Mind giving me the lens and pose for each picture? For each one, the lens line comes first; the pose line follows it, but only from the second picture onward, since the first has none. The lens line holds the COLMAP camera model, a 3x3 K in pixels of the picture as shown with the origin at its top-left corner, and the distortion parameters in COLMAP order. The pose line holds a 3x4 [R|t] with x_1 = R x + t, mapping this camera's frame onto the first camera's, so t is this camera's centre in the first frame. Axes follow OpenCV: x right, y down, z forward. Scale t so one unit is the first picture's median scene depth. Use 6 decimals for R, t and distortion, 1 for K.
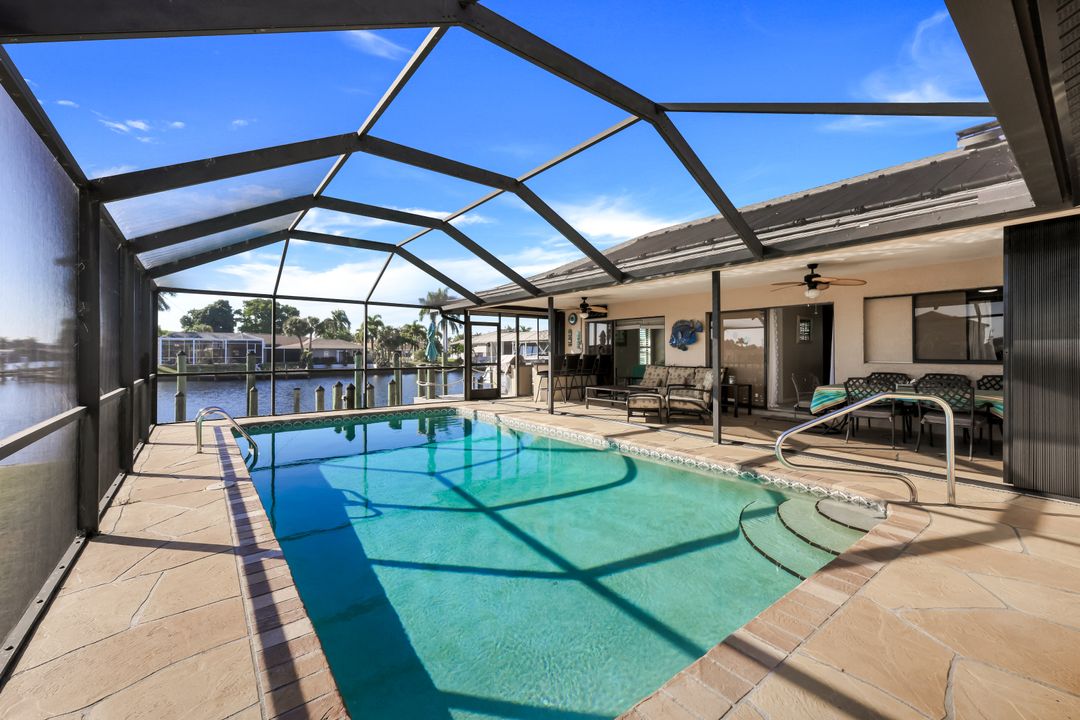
lens RADIAL K [[439.8, 0, 543.7], [0, 439.8, 351.9], [0, 0, 1]] dist [0.000744, 0.000002]
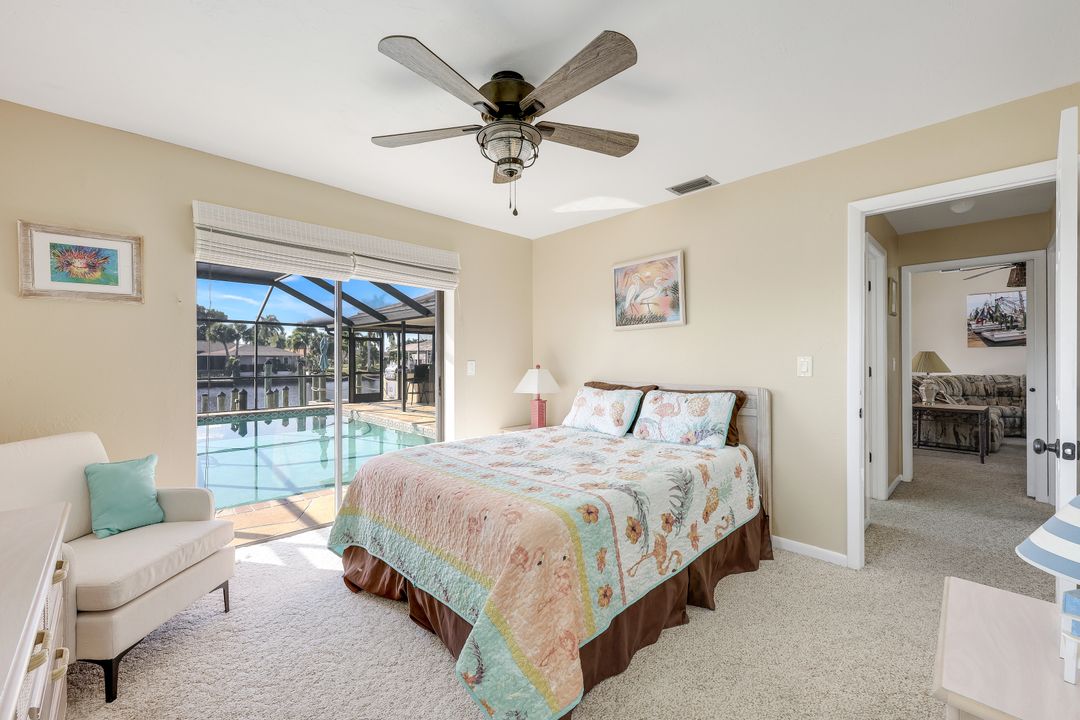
lens RADIAL K [[437.9, 0, 543.9], [0, 437.9, 357.7], [0, 0, 1]] dist [0.001673, 0.000222]
pose [[0.993574, 0.001222, 0.113176, 0.179734], [-0.001067, 0.999998, -0.001436, -0.009792], [-0.113178, 0.001306, 0.993574, -0.213359]]
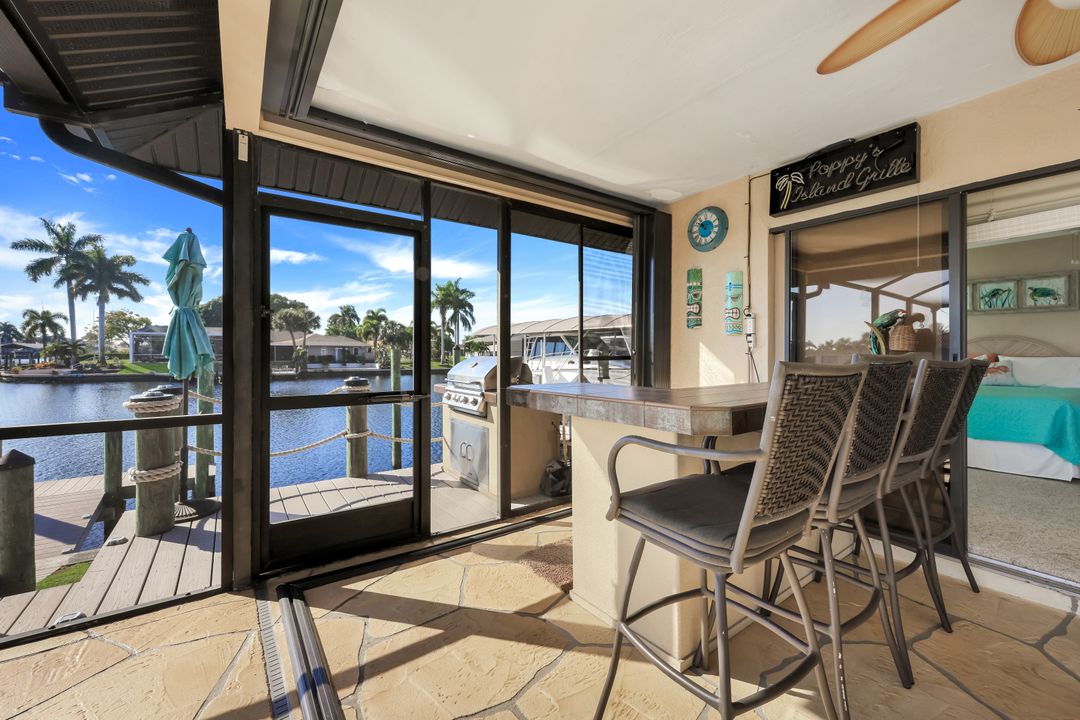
lens RADIAL K [[437.9, 0, 543.9], [0, 437.9, 357.7], [0, 0, 1]] dist [0.001673, 0.000222]
pose [[0.998884, 0.007427, -0.046637, -0.021620], [-0.006750, 0.999870, 0.014664, 0.003090], [0.046740, -0.014332, 0.998804, 0.659846]]
